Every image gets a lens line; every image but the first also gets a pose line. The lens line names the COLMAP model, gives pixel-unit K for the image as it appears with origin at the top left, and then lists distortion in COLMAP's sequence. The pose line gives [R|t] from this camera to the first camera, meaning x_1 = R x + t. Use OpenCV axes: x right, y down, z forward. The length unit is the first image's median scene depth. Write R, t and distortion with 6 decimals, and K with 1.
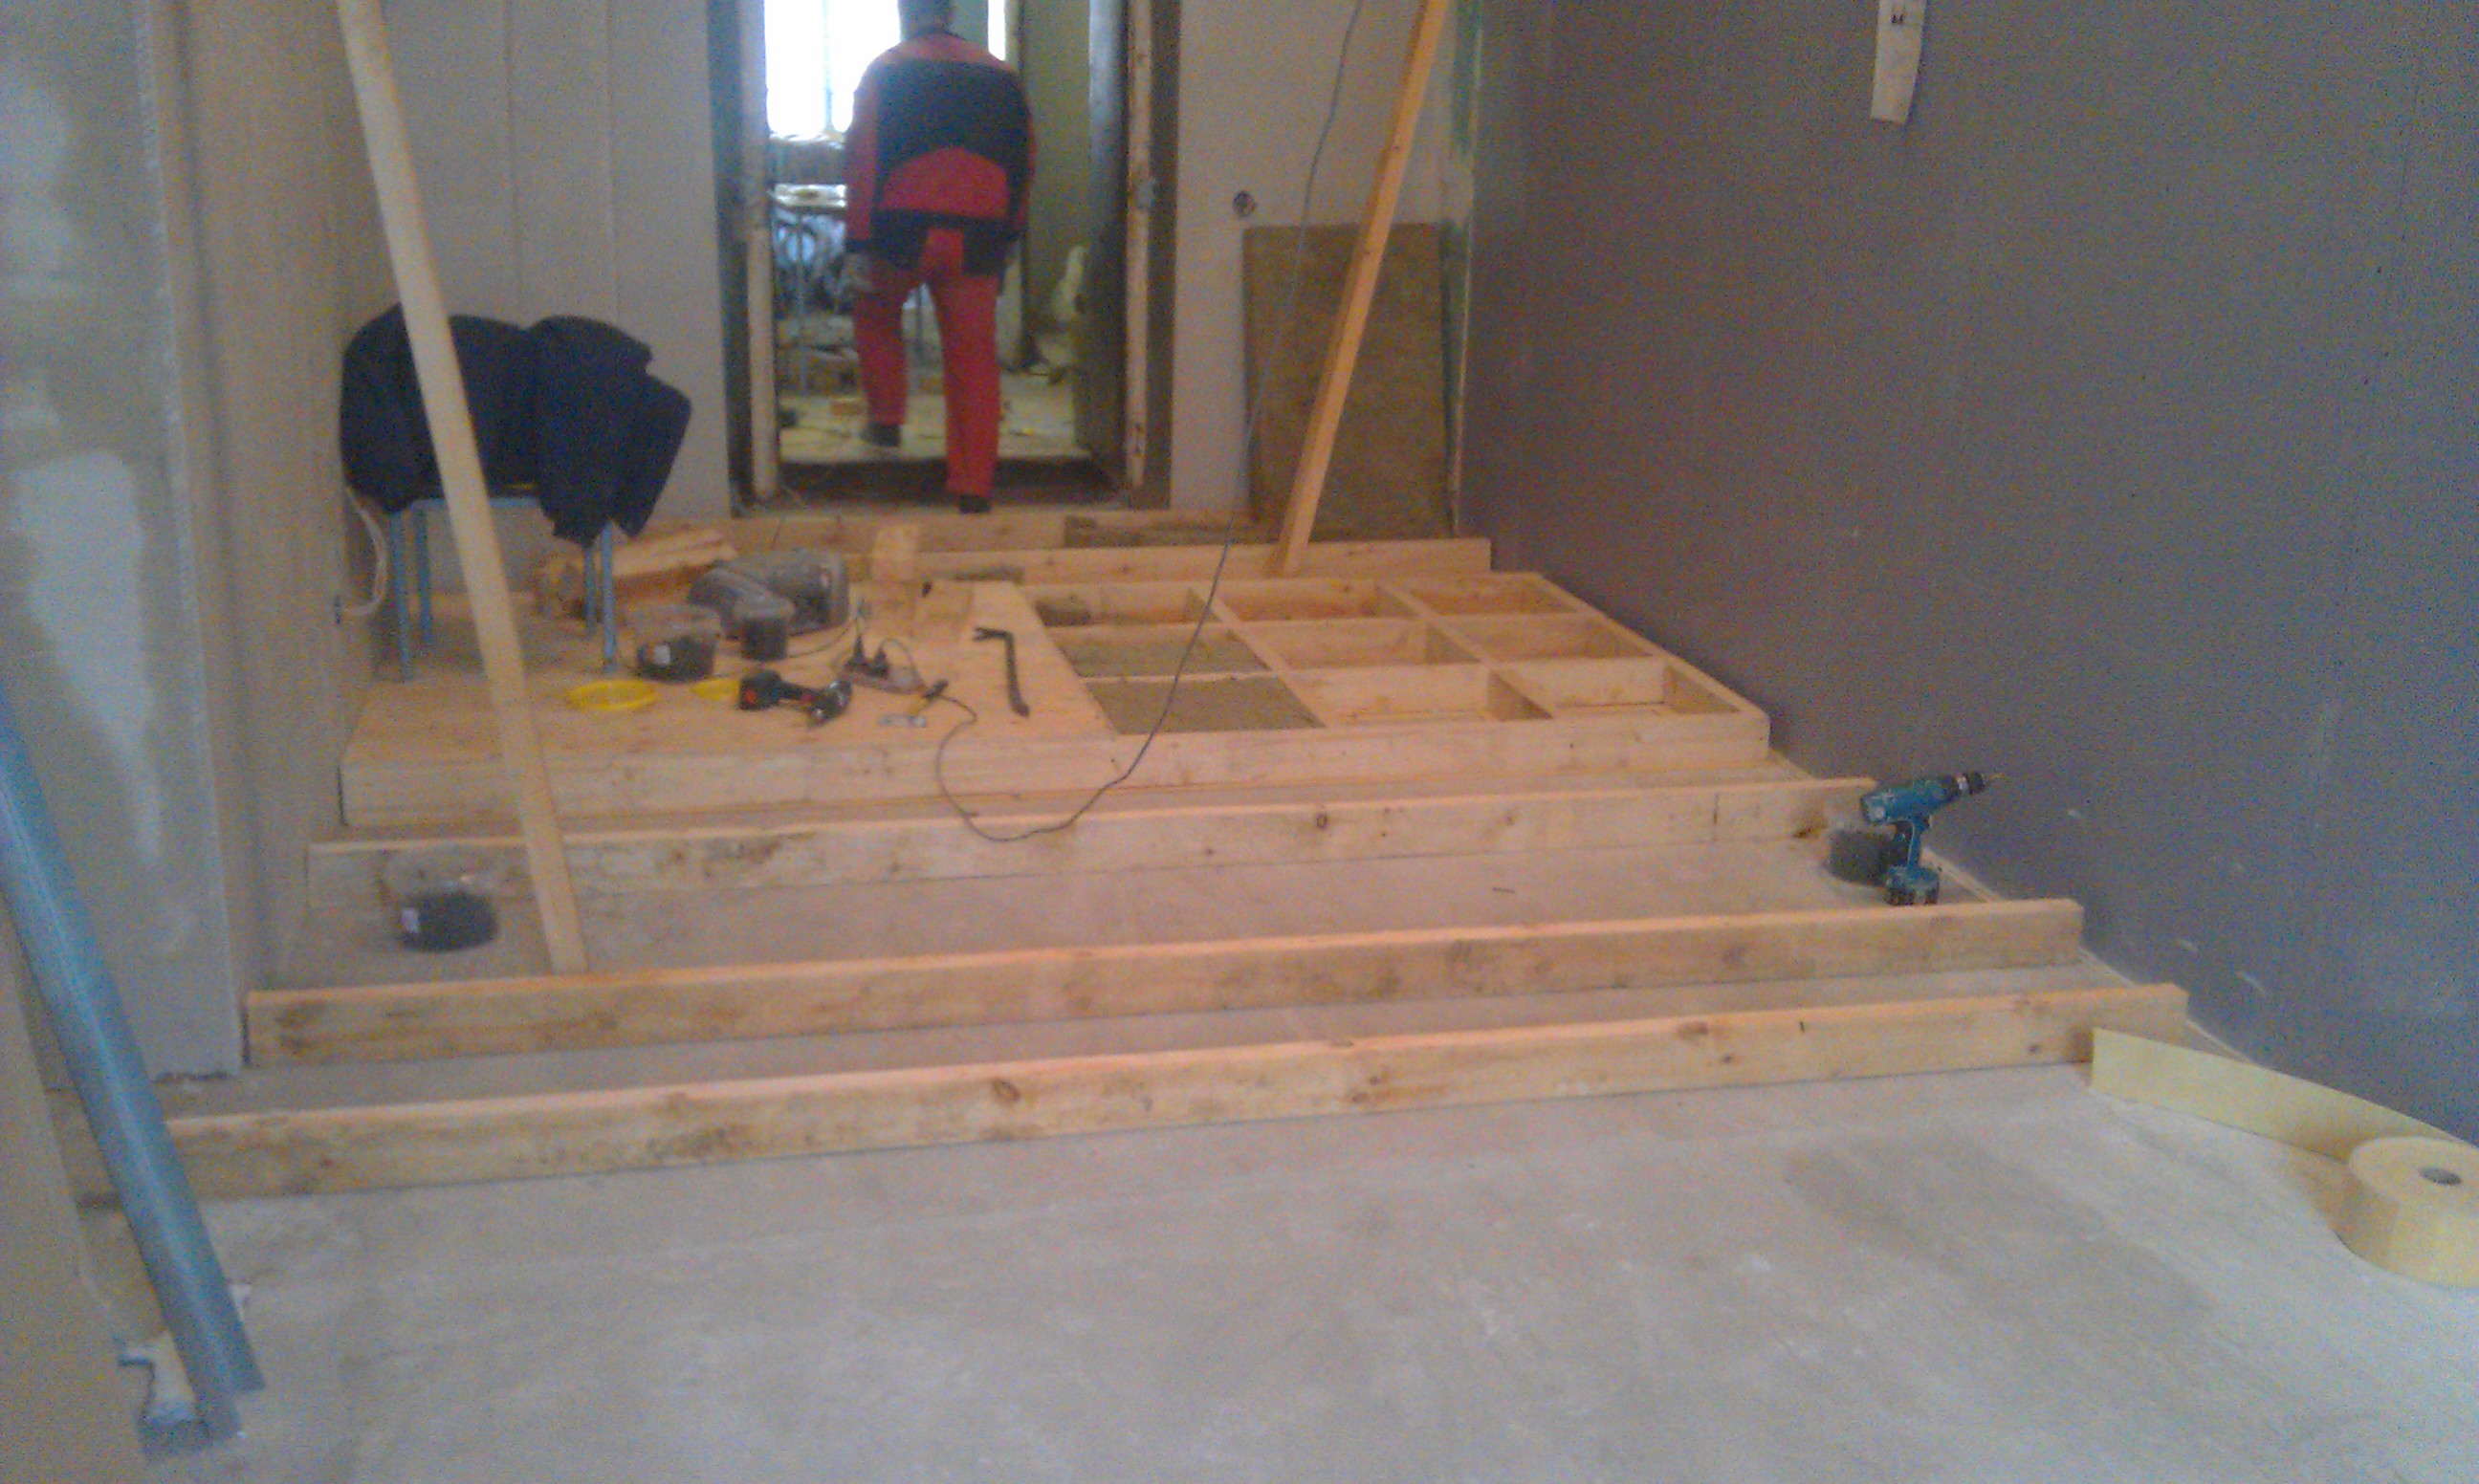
lens RADIAL K [[2454.5, 0, 1239.5], [0, 2454.5, 742.0], [0, 0, 1]] dist [0.083364, 0.005314]
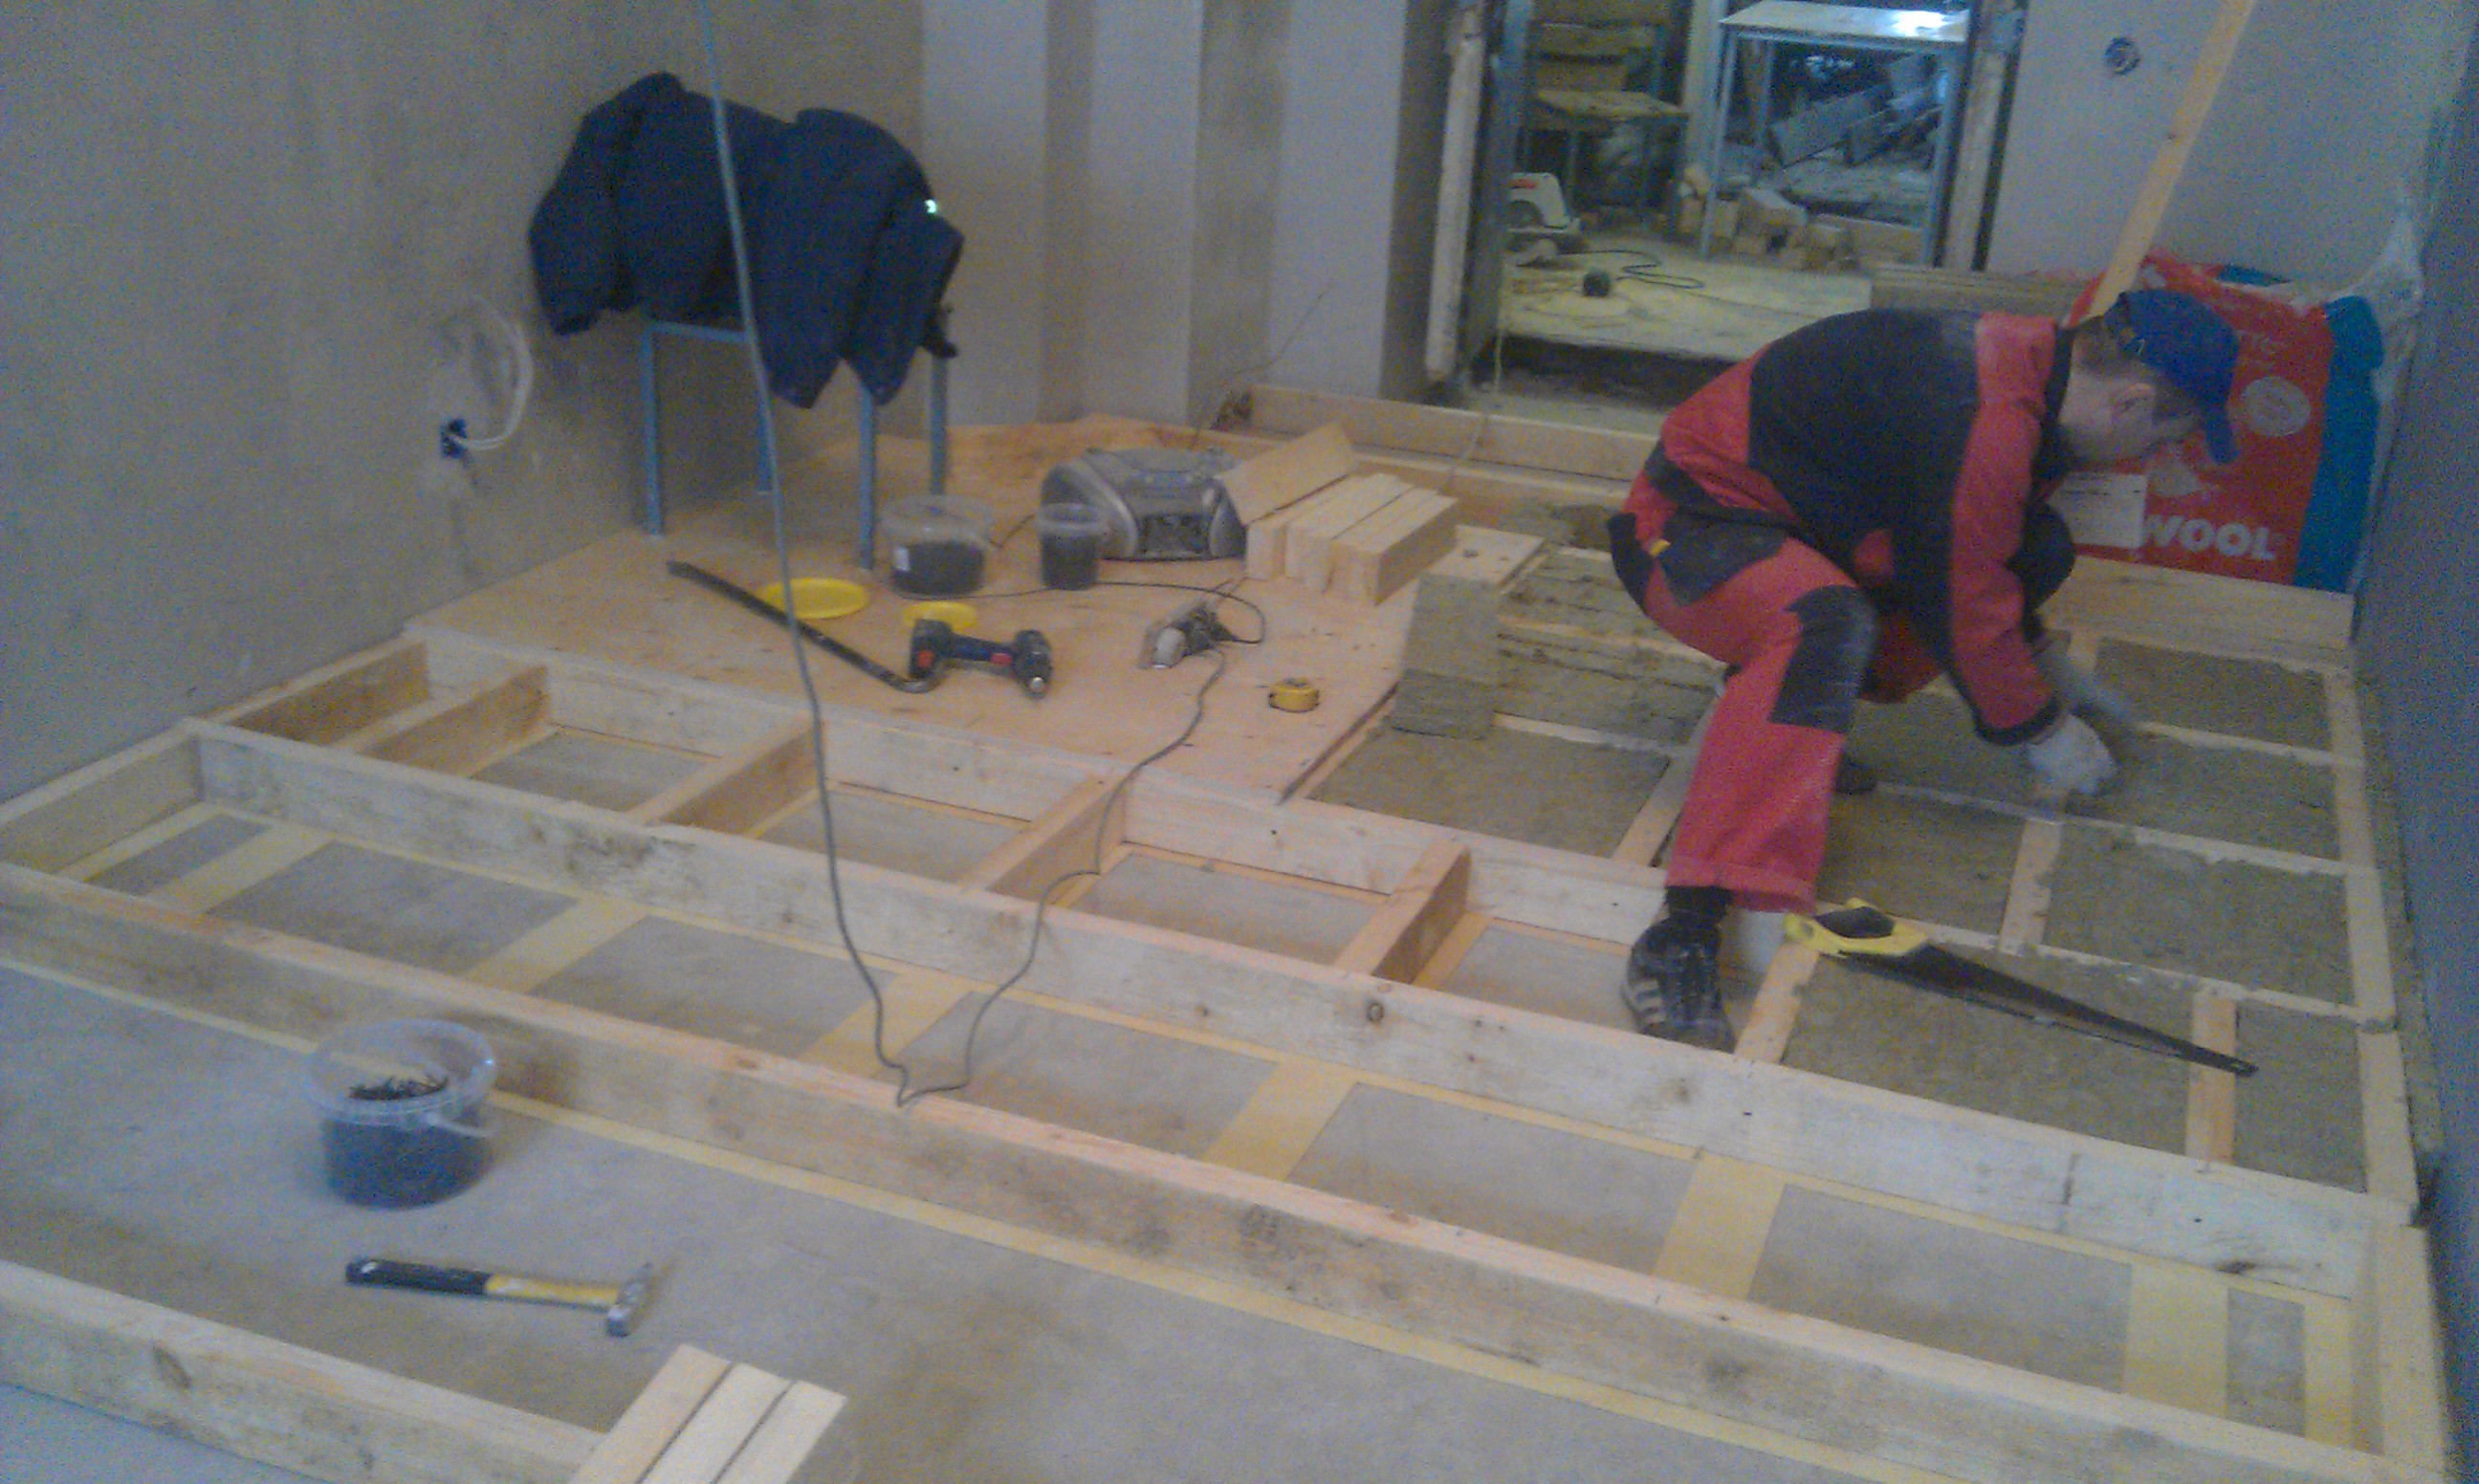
lens RADIAL K [[2454.5, 0, 1239.5], [0, 2454.5, 742.0], [0, 0, 1]] dist [0.083364, 0.005314]
pose [[0.829580, 0.215690, -0.515049, 0.309687], [-0.183225, 0.976462, 0.113801, -0.098954], [0.527472, -0.000037, 0.849573, 0.441105]]
